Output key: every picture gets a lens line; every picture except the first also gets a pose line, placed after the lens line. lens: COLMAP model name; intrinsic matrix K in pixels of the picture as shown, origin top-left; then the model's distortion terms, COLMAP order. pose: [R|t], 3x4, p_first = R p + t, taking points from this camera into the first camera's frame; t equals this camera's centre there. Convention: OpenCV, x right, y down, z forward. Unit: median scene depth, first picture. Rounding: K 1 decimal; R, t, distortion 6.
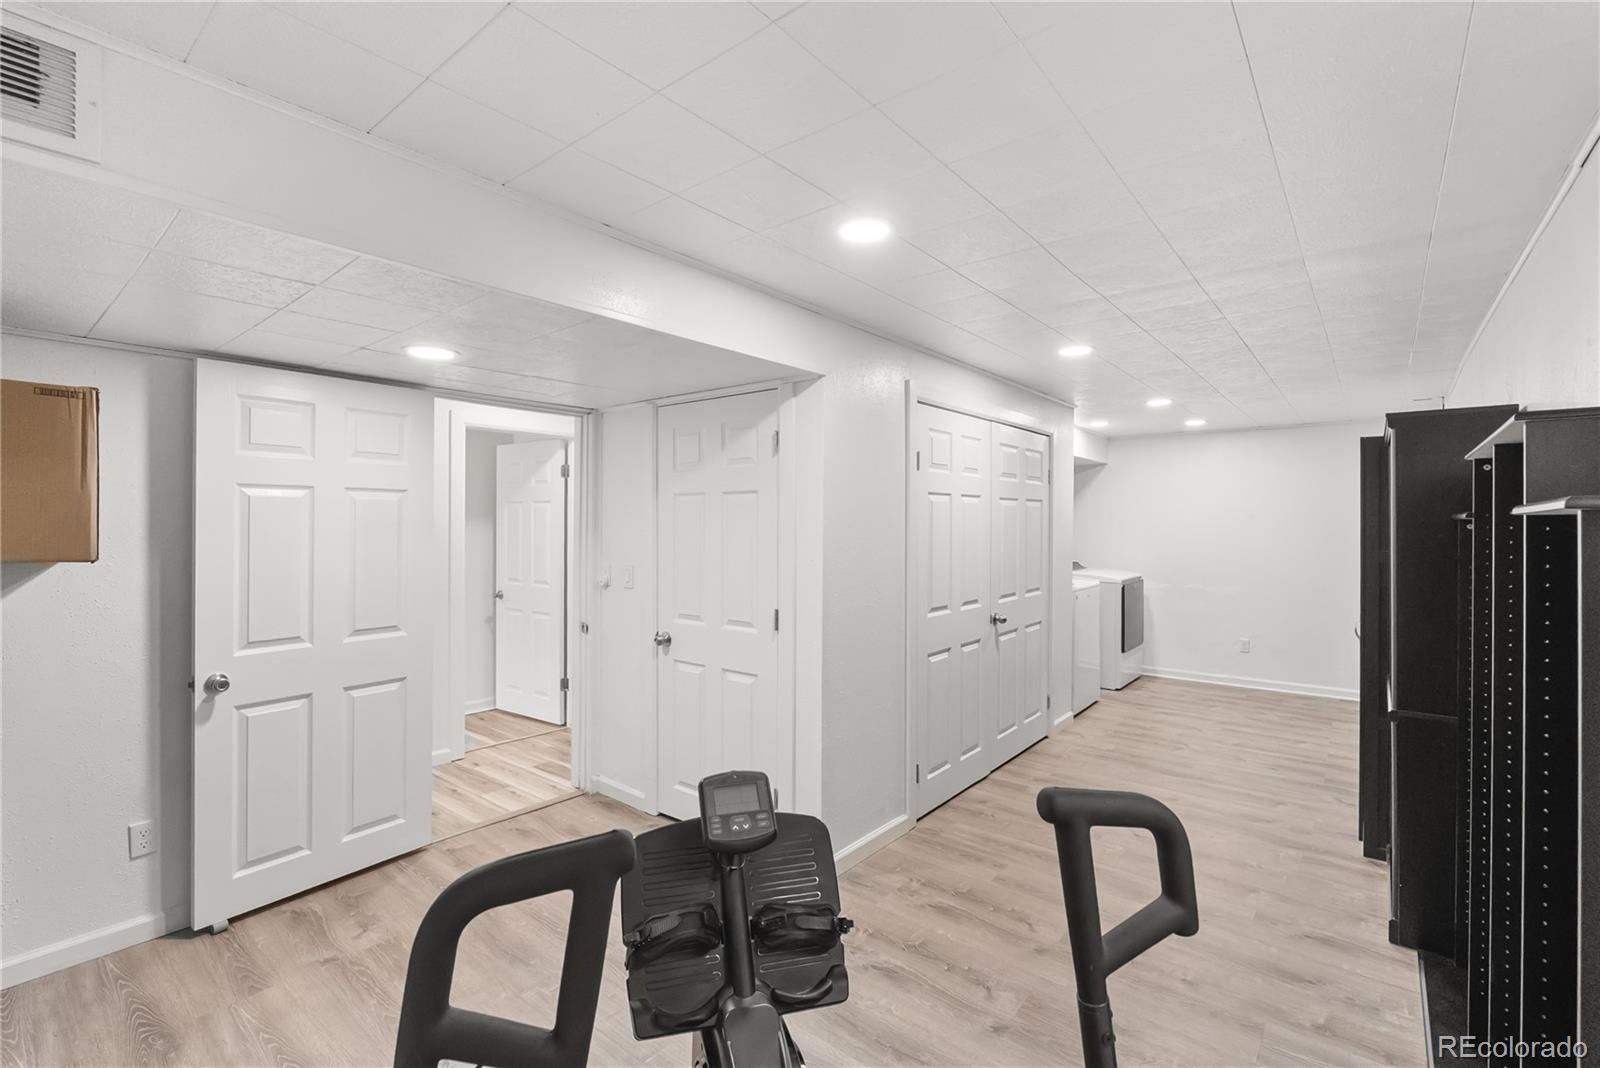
lens RADIAL K [[710.0, 0, 800.5], [0, 710.0, 527.7], [0, 0, 1]] dist [-0.005122, 0.000577]
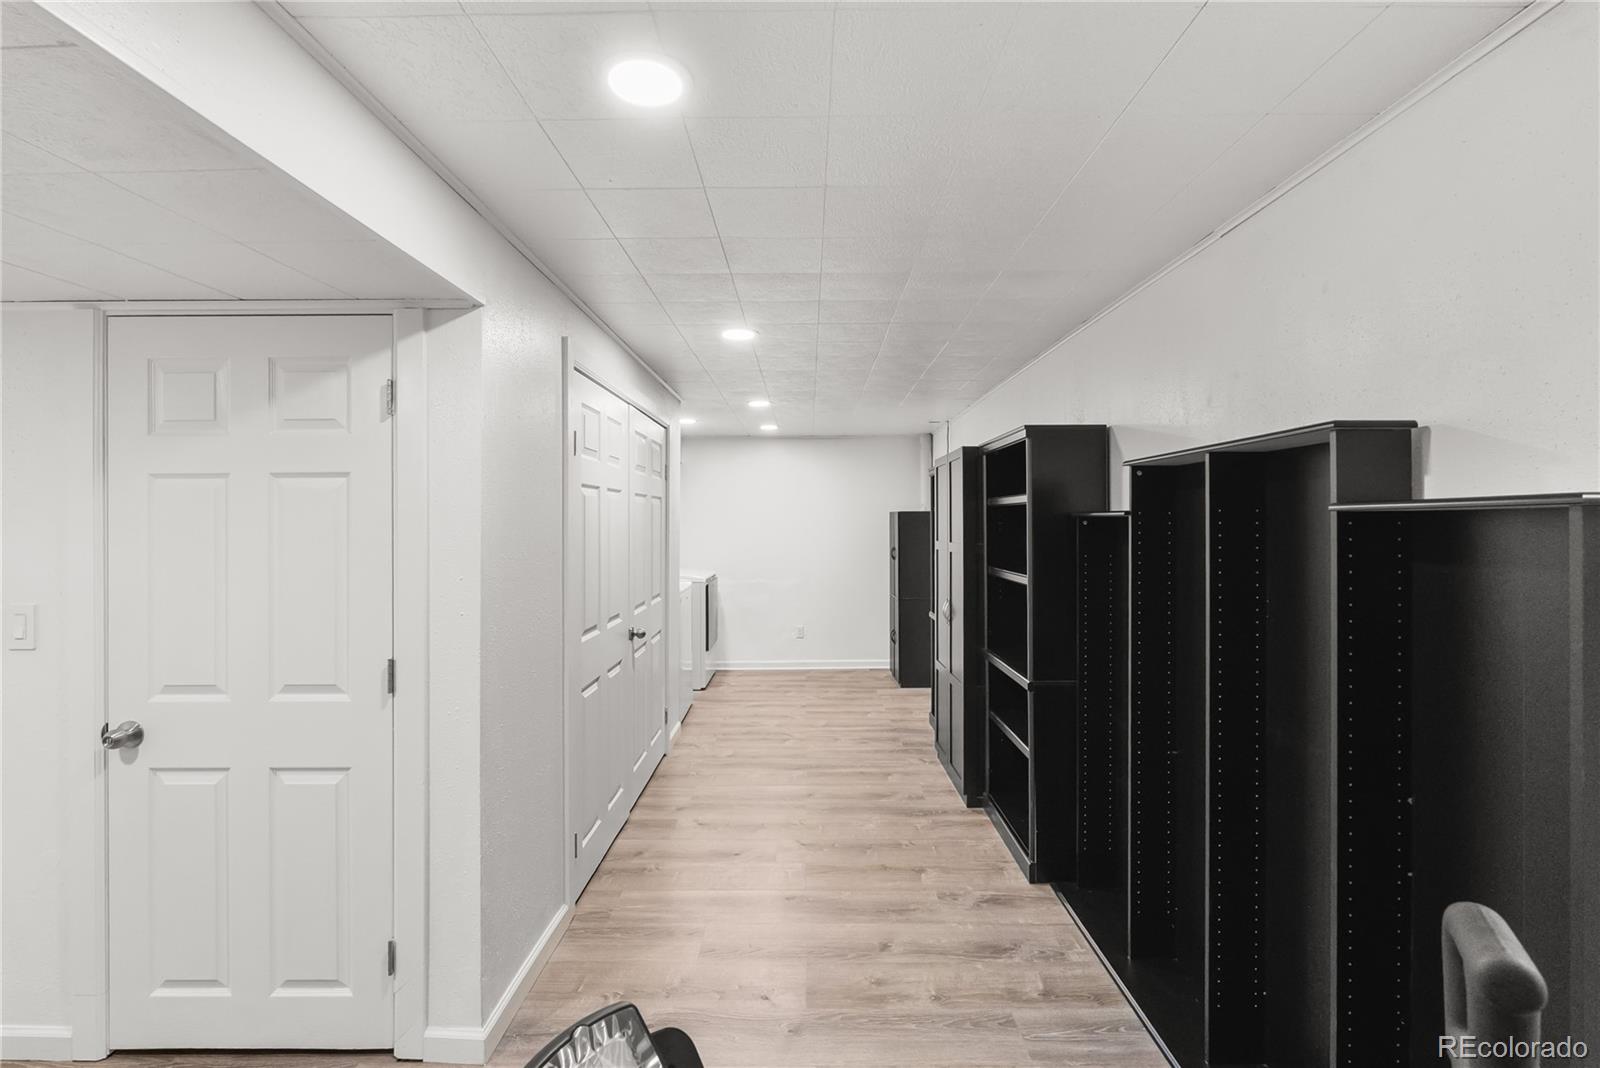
lens RADIAL K [[710.0, 0, 803.8], [0, 710.0, 520.8], [0, 0, 1]] dist [-0.005122, 0.000577]
pose [[0.776225, -0.004843, 0.630438, -0.124320], [0.011188, 0.999919, -0.006094, -0.001411], [-0.630357, 0.011784, 0.776216, 0.227860]]
